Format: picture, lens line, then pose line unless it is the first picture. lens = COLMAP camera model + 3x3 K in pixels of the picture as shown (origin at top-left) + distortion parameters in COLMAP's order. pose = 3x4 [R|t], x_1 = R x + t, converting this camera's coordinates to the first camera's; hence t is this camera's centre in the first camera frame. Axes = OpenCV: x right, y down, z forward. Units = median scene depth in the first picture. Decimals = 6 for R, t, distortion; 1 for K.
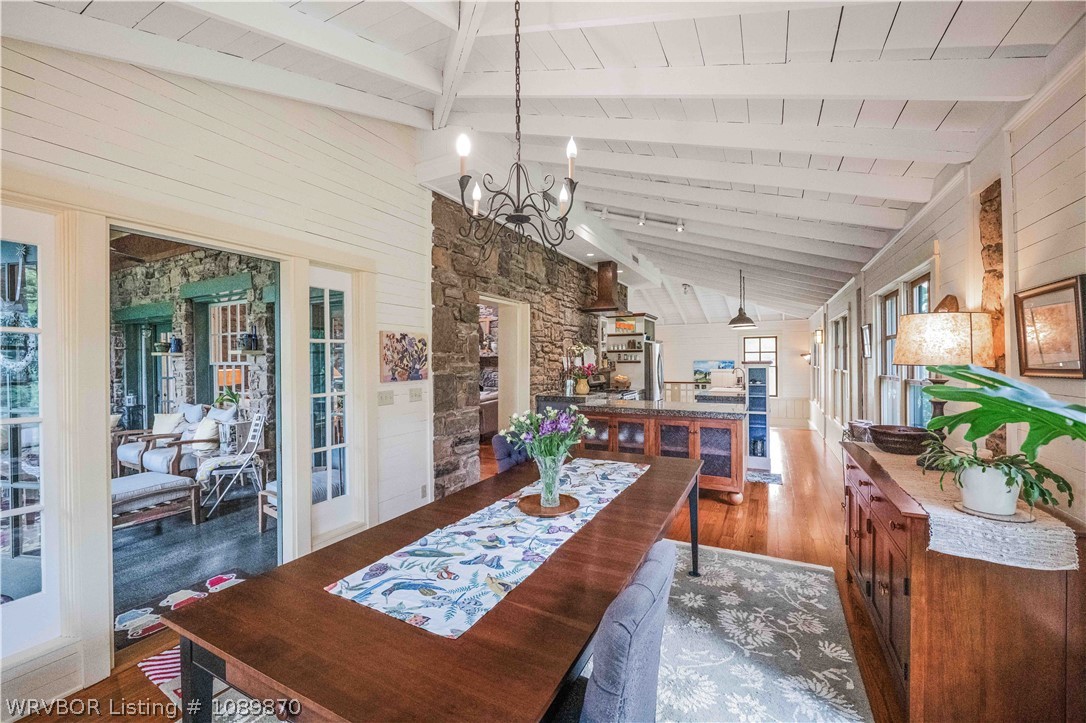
lens RADIAL K [[444.2, 0, 541.1], [0, 444.2, 362.3], [0, 0, 1]] dist [-0.000177, -0.000013]
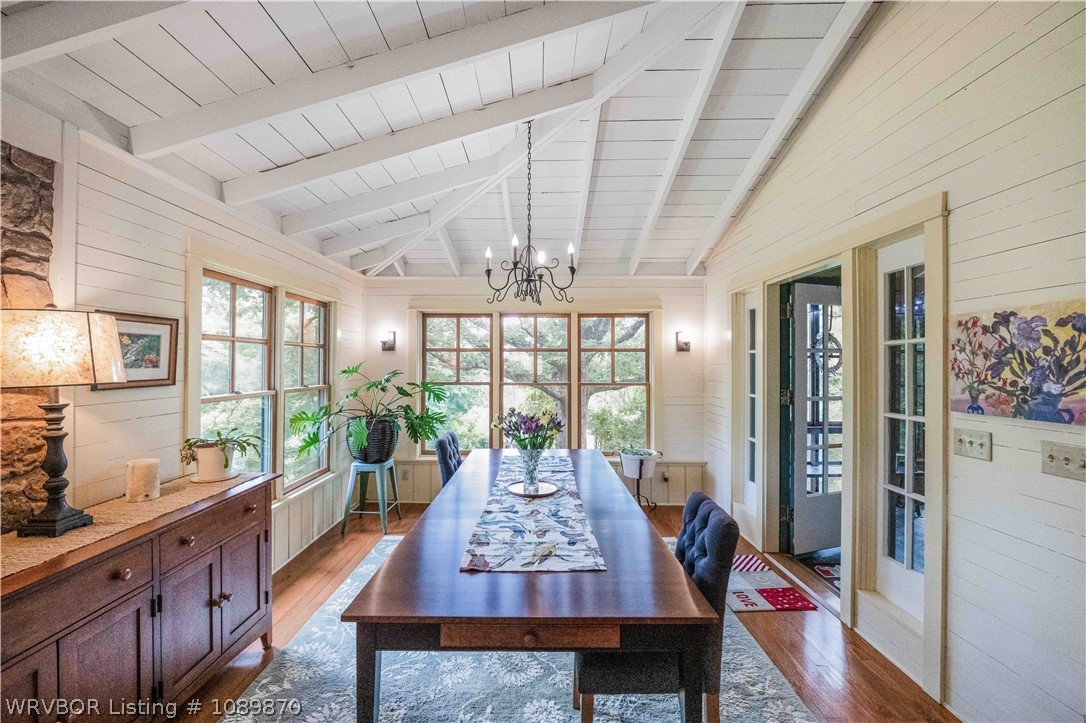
lens RADIAL K [[444.2, 0, 540.3], [0, 444.2, 362.3], [0, 0, 1]] dist [-0.000177, -0.000013]
pose [[-0.887077, 0.009307, -0.461527, 0.326798], [0.008338, 0.999957, 0.004139, -0.020045], [0.461546, -0.000177, -0.887116, 1.221350]]
